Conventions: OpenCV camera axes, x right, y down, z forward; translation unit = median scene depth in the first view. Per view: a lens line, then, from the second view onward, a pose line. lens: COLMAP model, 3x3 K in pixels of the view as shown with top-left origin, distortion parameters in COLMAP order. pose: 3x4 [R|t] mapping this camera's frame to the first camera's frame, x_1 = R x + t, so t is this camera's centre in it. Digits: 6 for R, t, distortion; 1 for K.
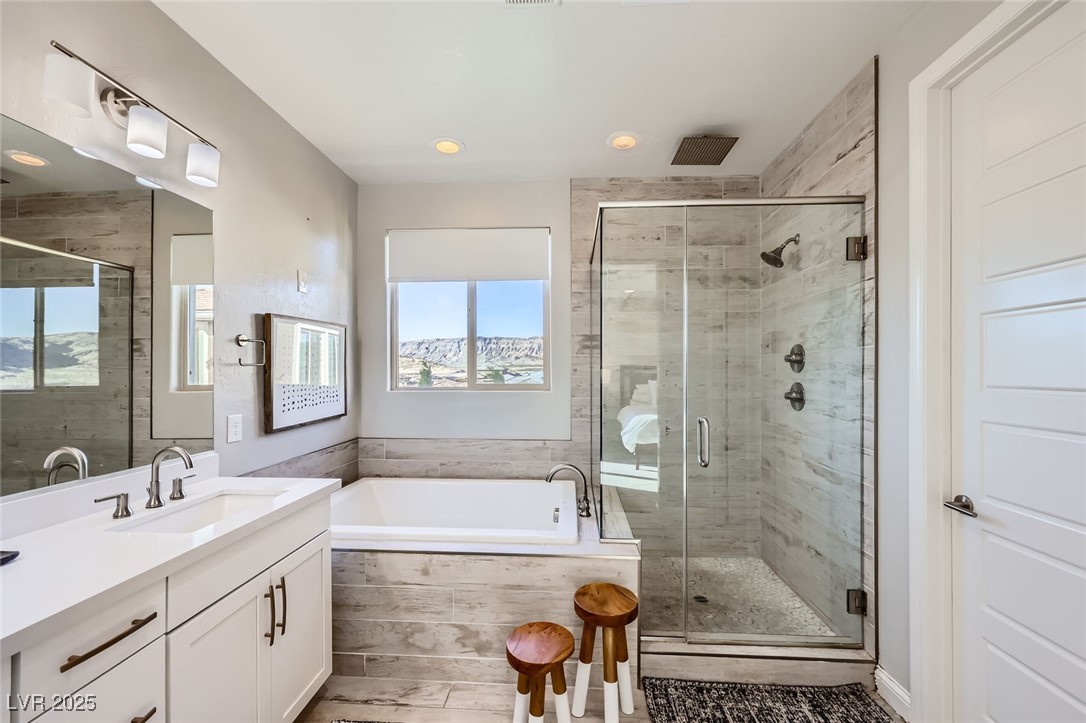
lens RADIAL K [[441.2, 0, 537.9], [0, 441.2, 366.7], [0, 0, 1]] dist [0.000058, 0.001143]
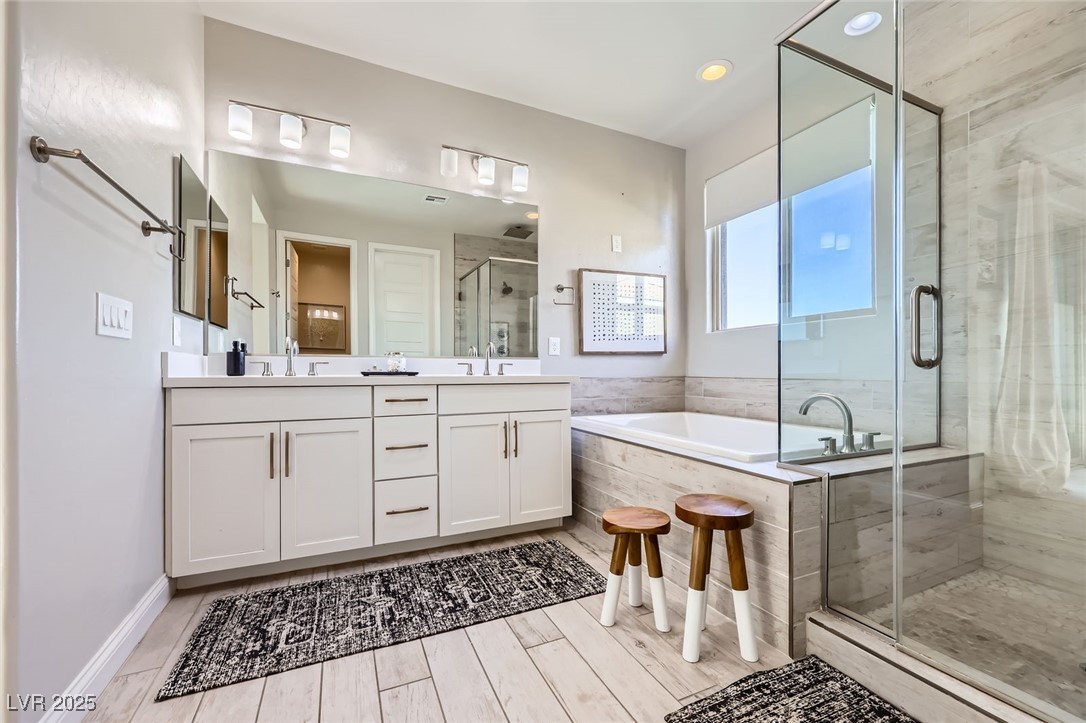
lens RADIAL K [[441.2, 0, 548.0], [0, 441.2, 364.8], [0, 0, 1]] dist [0.000058, 0.001143]
pose [[0.485934, -0.008177, -0.873957, 0.559890], [0.009638, 0.999946, -0.003997, 0.187984], [0.873942, -0.006481, 0.485986, 0.224292]]
